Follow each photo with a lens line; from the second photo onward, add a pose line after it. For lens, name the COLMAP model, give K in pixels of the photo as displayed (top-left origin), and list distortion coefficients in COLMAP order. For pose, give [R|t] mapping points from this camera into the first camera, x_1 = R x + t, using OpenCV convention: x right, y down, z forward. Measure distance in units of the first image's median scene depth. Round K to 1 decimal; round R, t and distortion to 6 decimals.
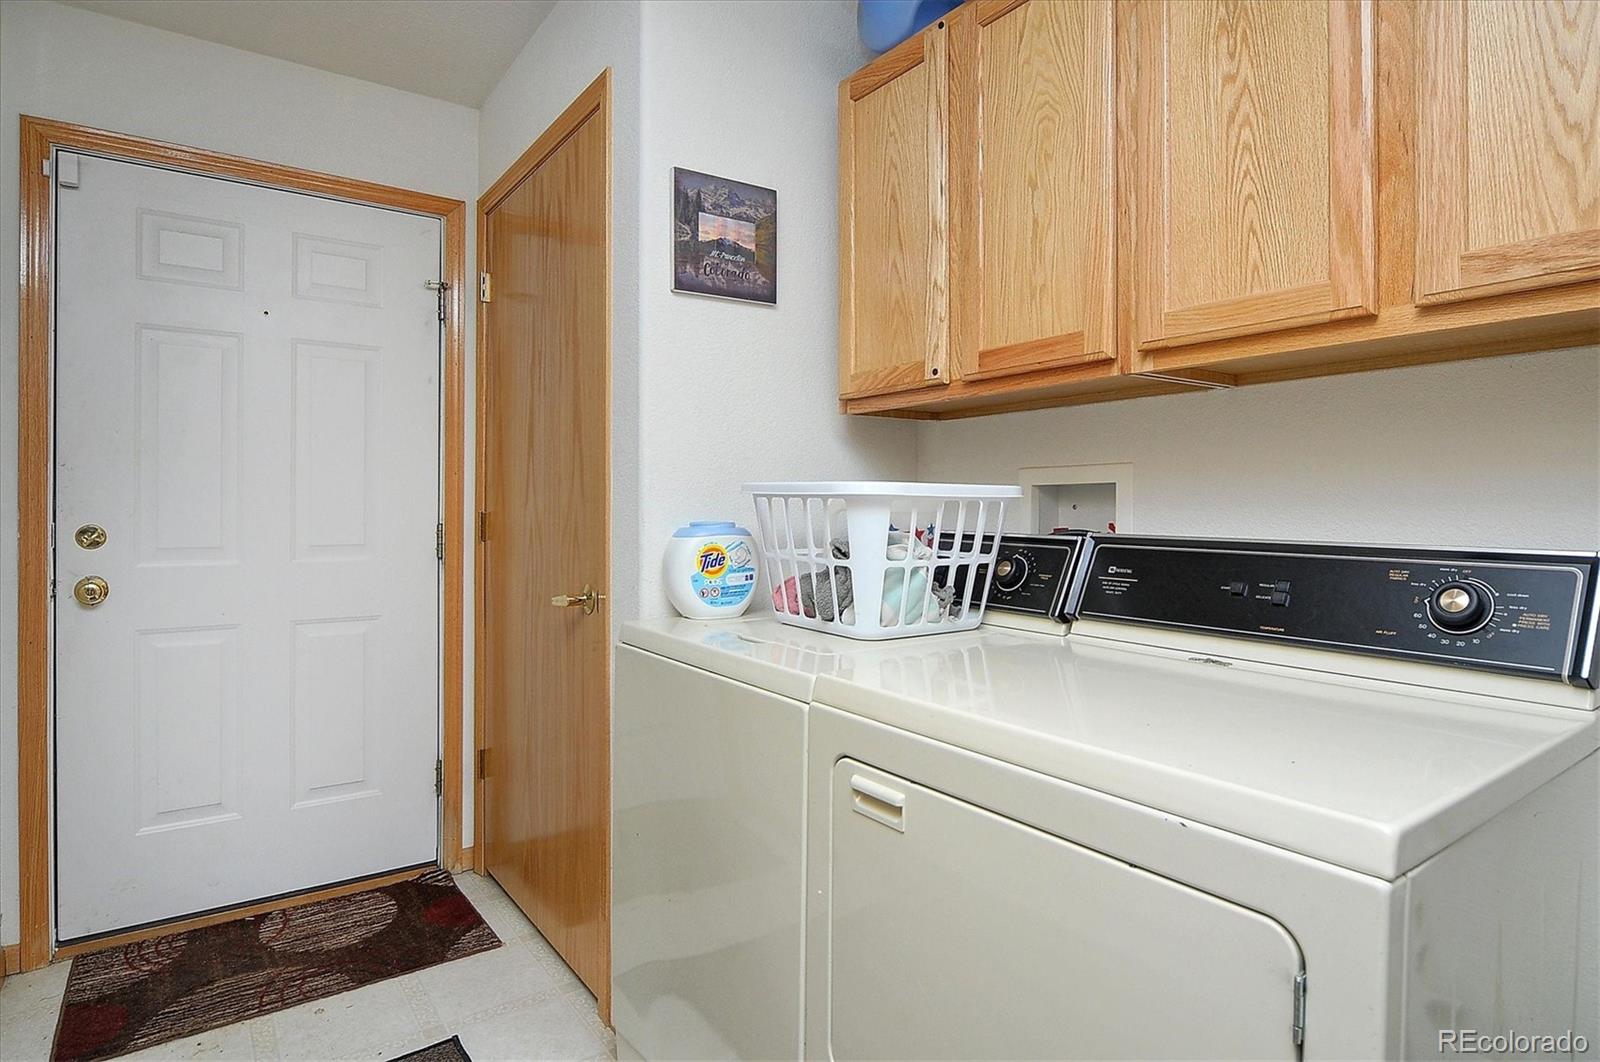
lens RADIAL K [[865.0, 0, 817.5], [0, 865.0, 506.8], [0, 0, 1]] dist [-0.018820, 0.002491]
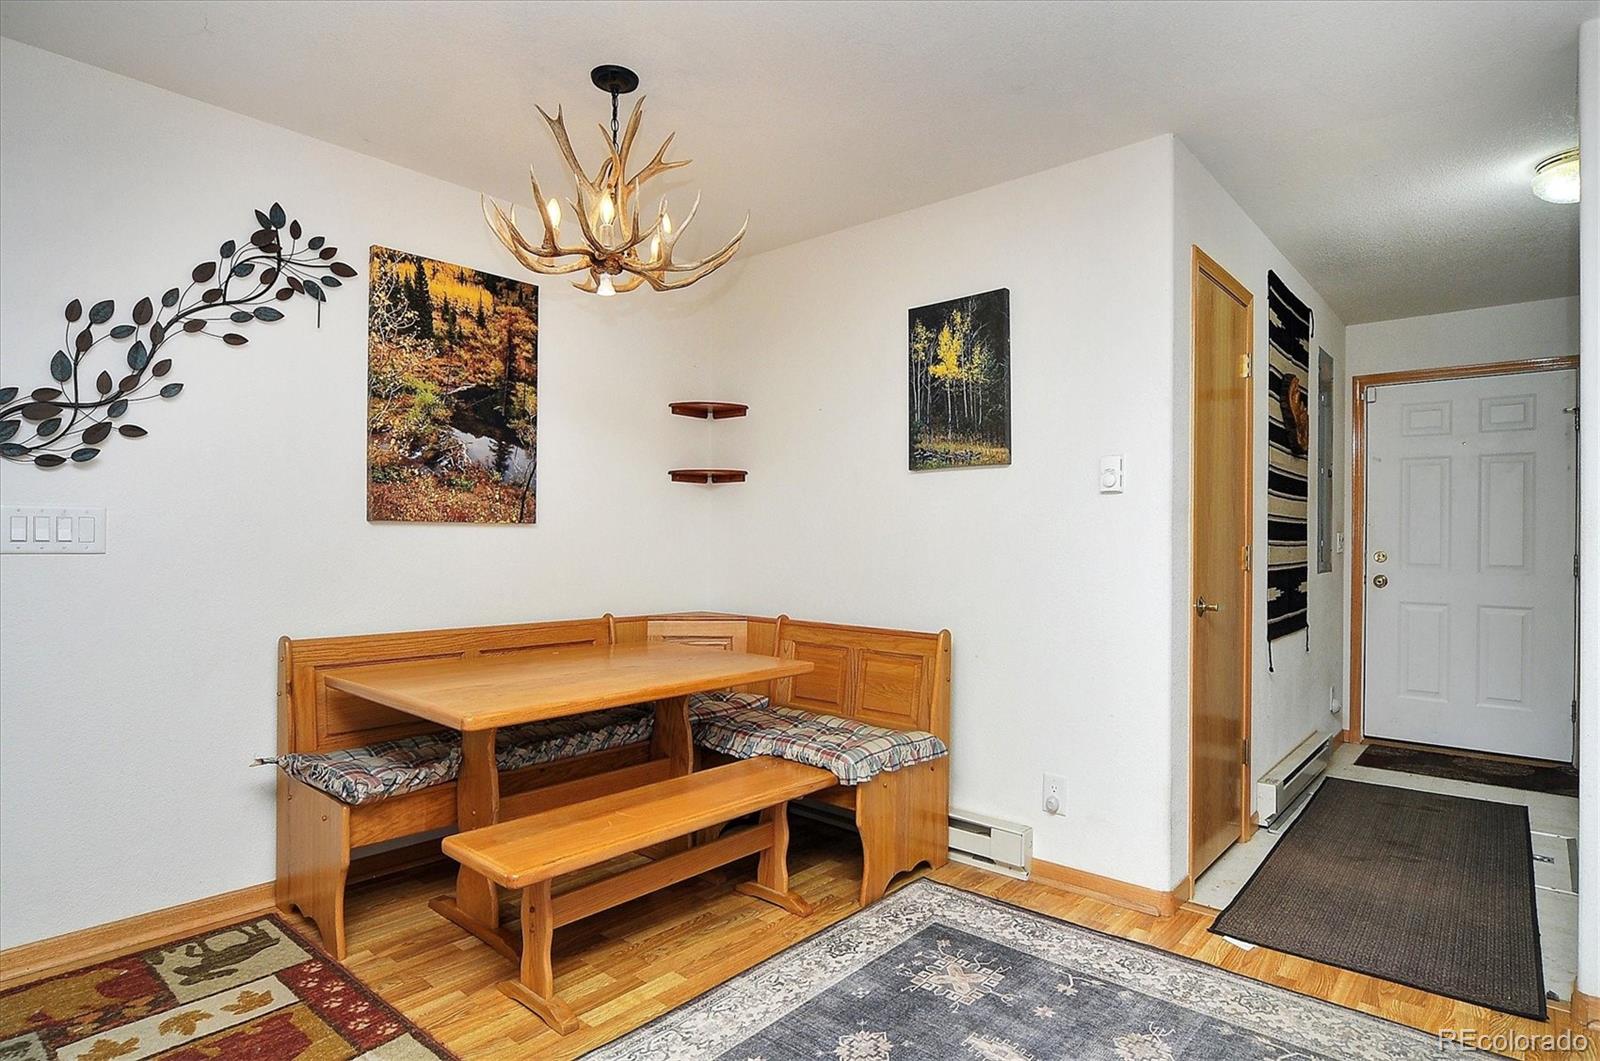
lens RADIAL K [[865.0, 0, 802.3], [0, 865.0, 530.7], [0, 0, 1]] dist [-0.018820, 0.002491]
pose [[0.213553, -0.002097, -0.976929, 1.213863], [-0.015149, 0.999870, -0.005458, 0.004549], [0.976814, 0.015965, 0.213494, -1.139210]]
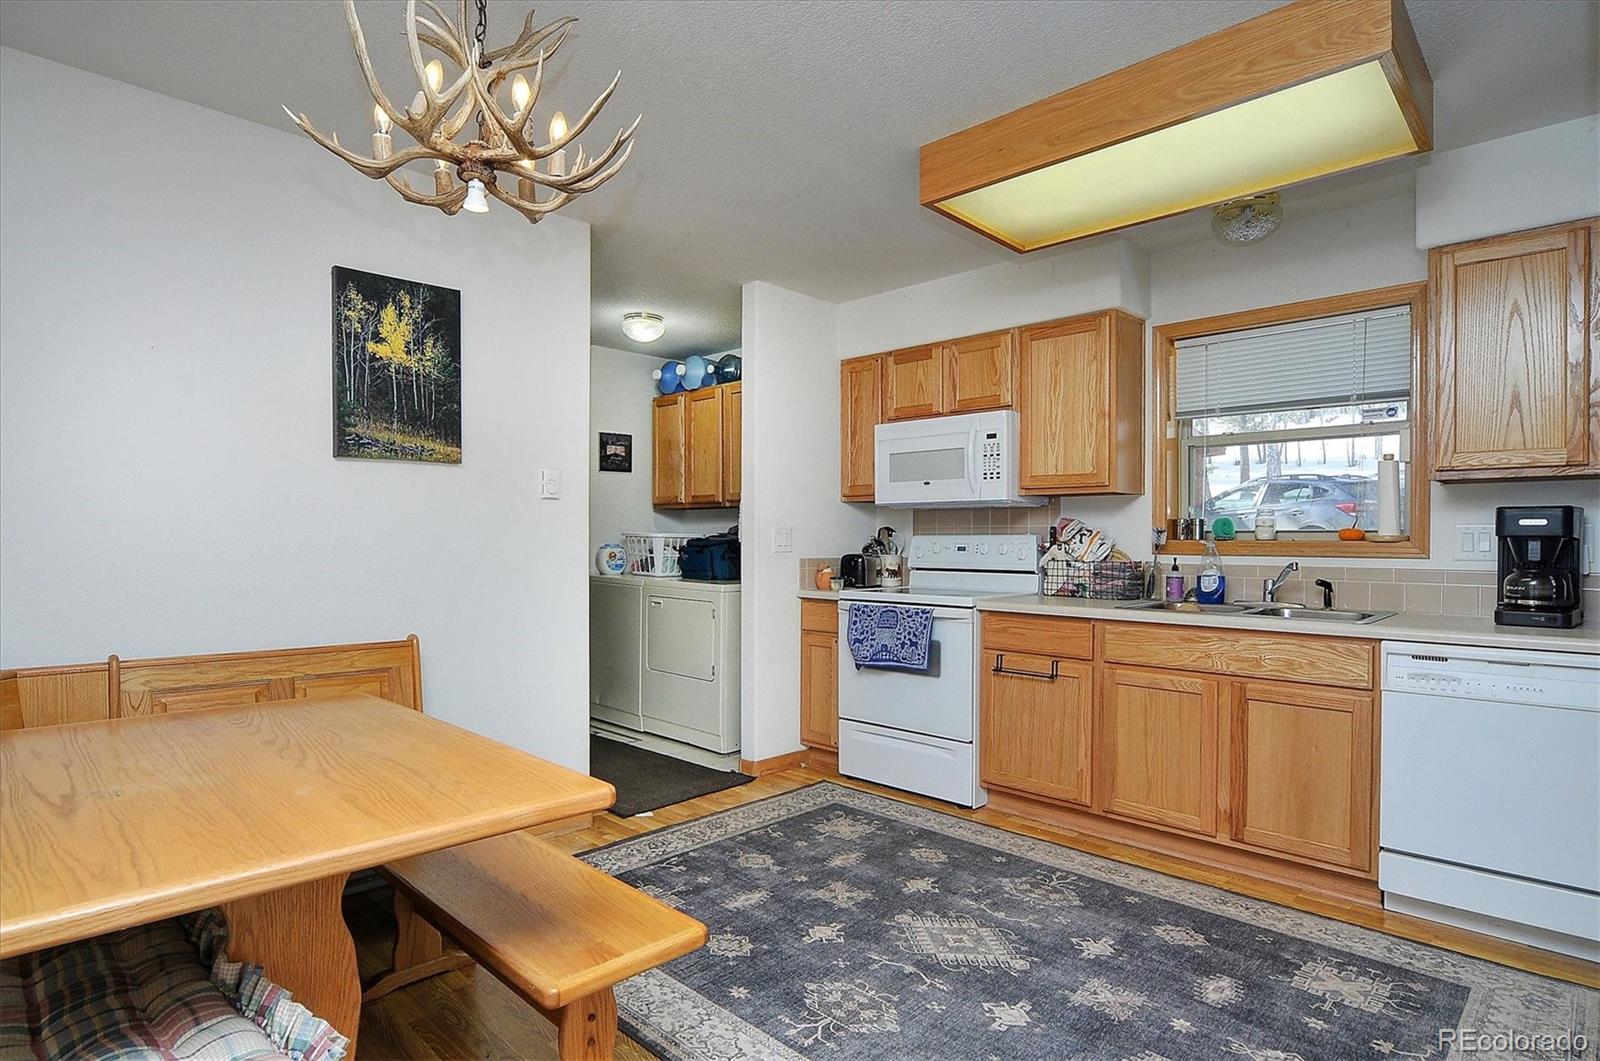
lens RADIAL K [[865.0, 0, 797.1], [0, 865.0, 541.4], [0, 0, 1]] dist [-0.018820, 0.002491]
pose [[0.985287, 0.005765, 0.170808, 0.007469], [-0.004827, 0.999971, -0.005902, 0.020880], [-0.170837, 0.004991, 0.985287, -2.210924]]
